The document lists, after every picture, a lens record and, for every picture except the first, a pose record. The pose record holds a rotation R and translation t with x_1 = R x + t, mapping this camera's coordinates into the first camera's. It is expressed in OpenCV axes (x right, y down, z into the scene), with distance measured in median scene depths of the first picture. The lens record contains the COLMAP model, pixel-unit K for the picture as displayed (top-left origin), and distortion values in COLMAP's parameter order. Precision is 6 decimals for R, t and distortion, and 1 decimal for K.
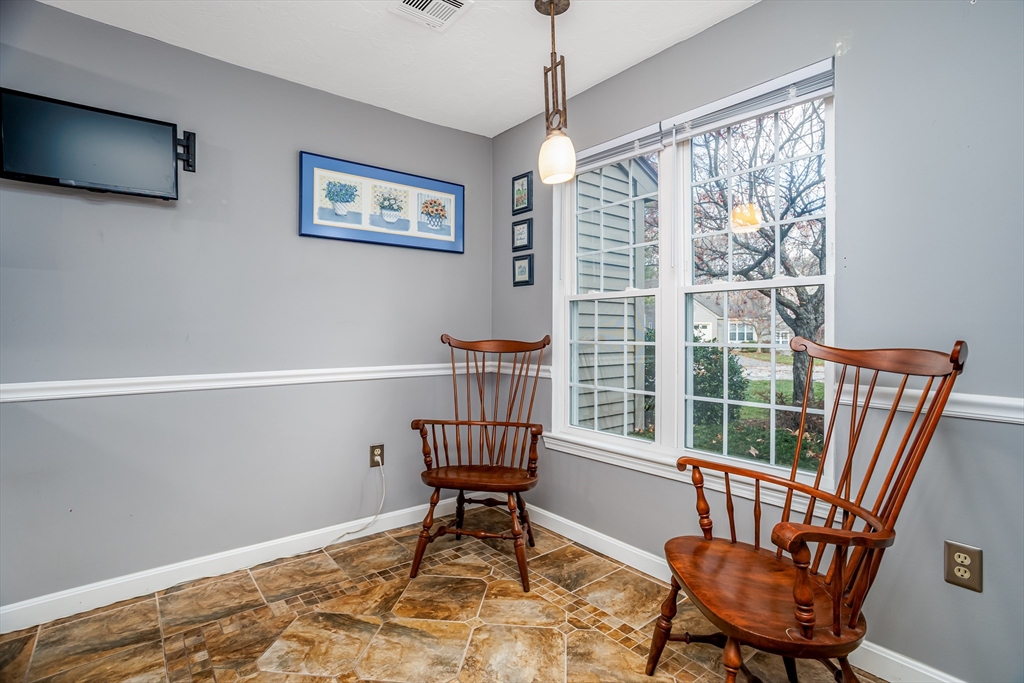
lens RADIAL K [[501.0, 0, 521.1], [0, 501.0, 328.9], [0, 0, 1]] dist [-0.047673, 0.029114]
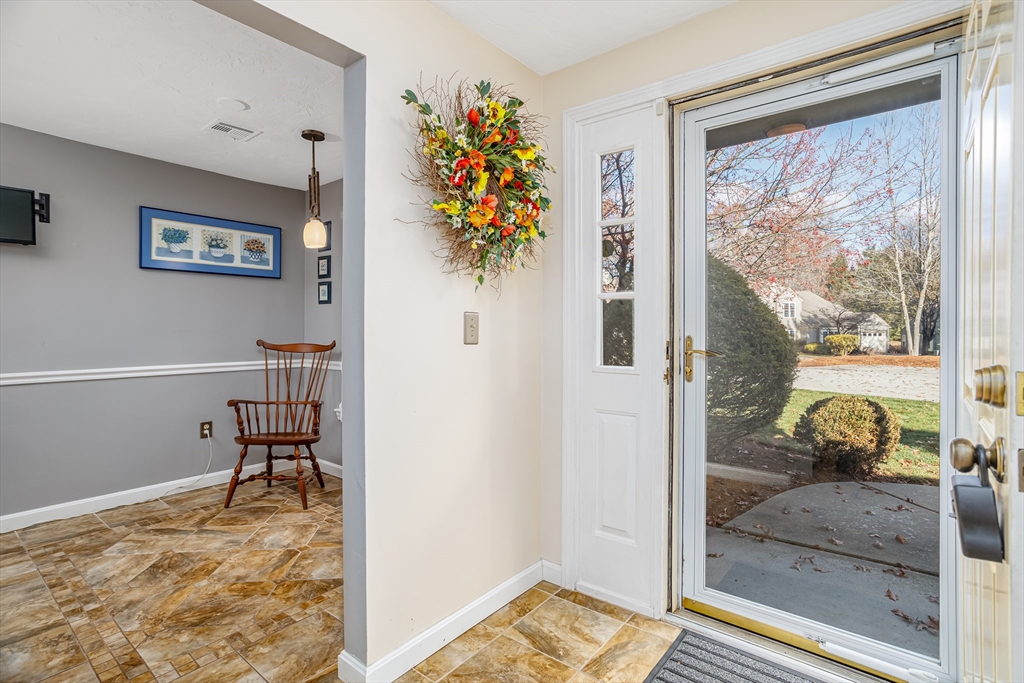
lens RADIAL K [[501.0, 0, 521.1], [0, 501.0, 328.9], [0, 0, 1]] dist [-0.047673, 0.029114]
pose [[0.976820, 0.001988, 0.214051, 0.283761], [-0.002465, 0.999995, 0.001963, -0.026062], [-0.214046, -0.002446, 0.976820, -0.536867]]
